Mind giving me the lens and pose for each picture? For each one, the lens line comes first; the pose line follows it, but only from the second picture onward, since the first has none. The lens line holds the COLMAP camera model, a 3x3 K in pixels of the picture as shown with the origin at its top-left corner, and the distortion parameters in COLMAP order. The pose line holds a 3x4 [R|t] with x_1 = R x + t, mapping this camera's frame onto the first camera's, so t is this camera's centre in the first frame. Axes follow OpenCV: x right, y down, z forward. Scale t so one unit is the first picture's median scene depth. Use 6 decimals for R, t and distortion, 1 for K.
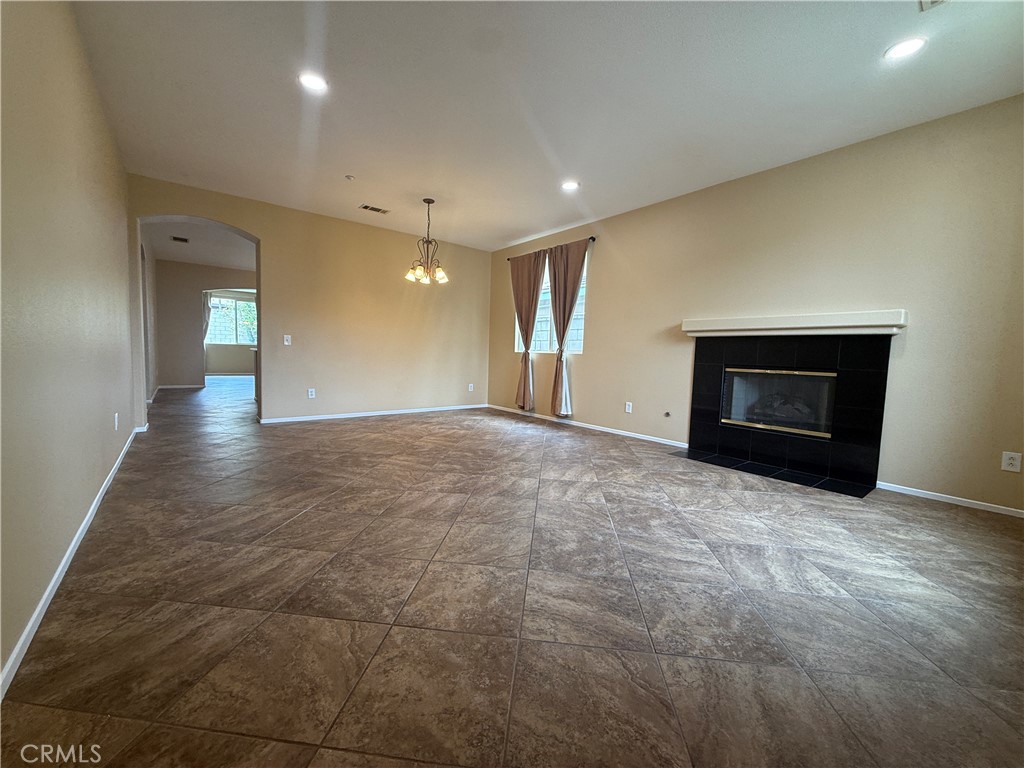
lens RADIAL K [[407.3, 0, 510.3], [0, 407.3, 384.3], [0, 0, 1]] dist [-0.001187, -0.000464]
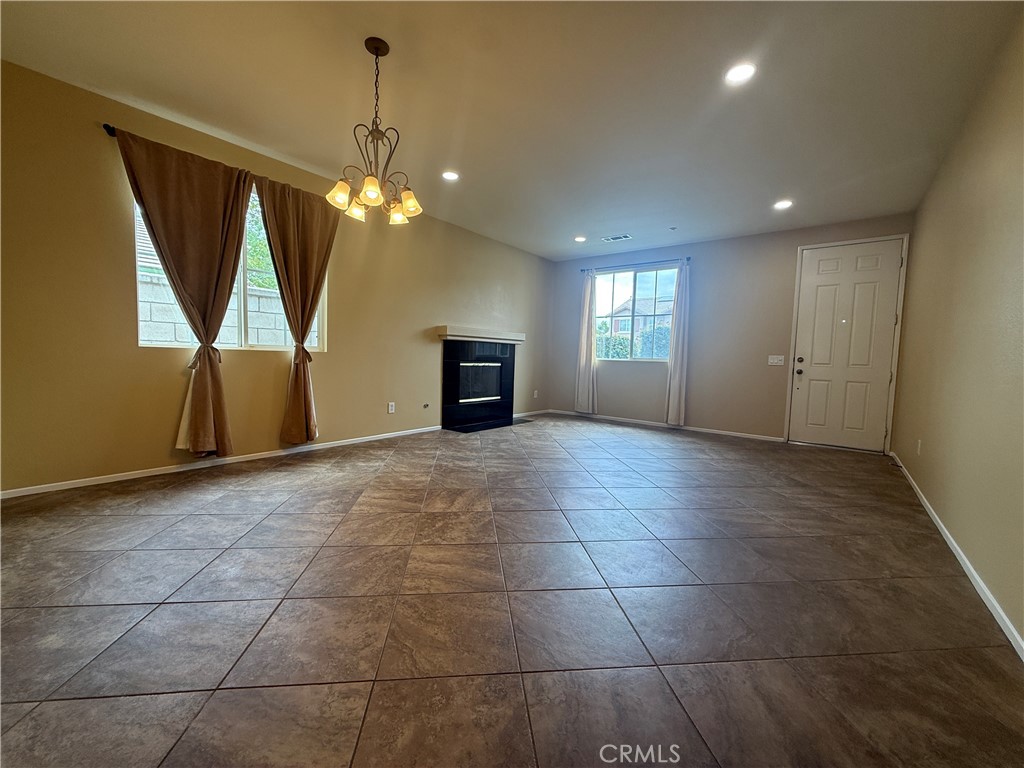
lens RADIAL K [[407.3, 0, 509.8], [0, 407.3, 383.0], [0, 0, 1]] dist [-0.001187, -0.000464]
pose [[-0.208649, -0.103681, 0.972479, -0.792864], [0.036743, 0.992832, 0.113734, -0.114304], [-0.977300, 0.059462, -0.203344, 1.031866]]
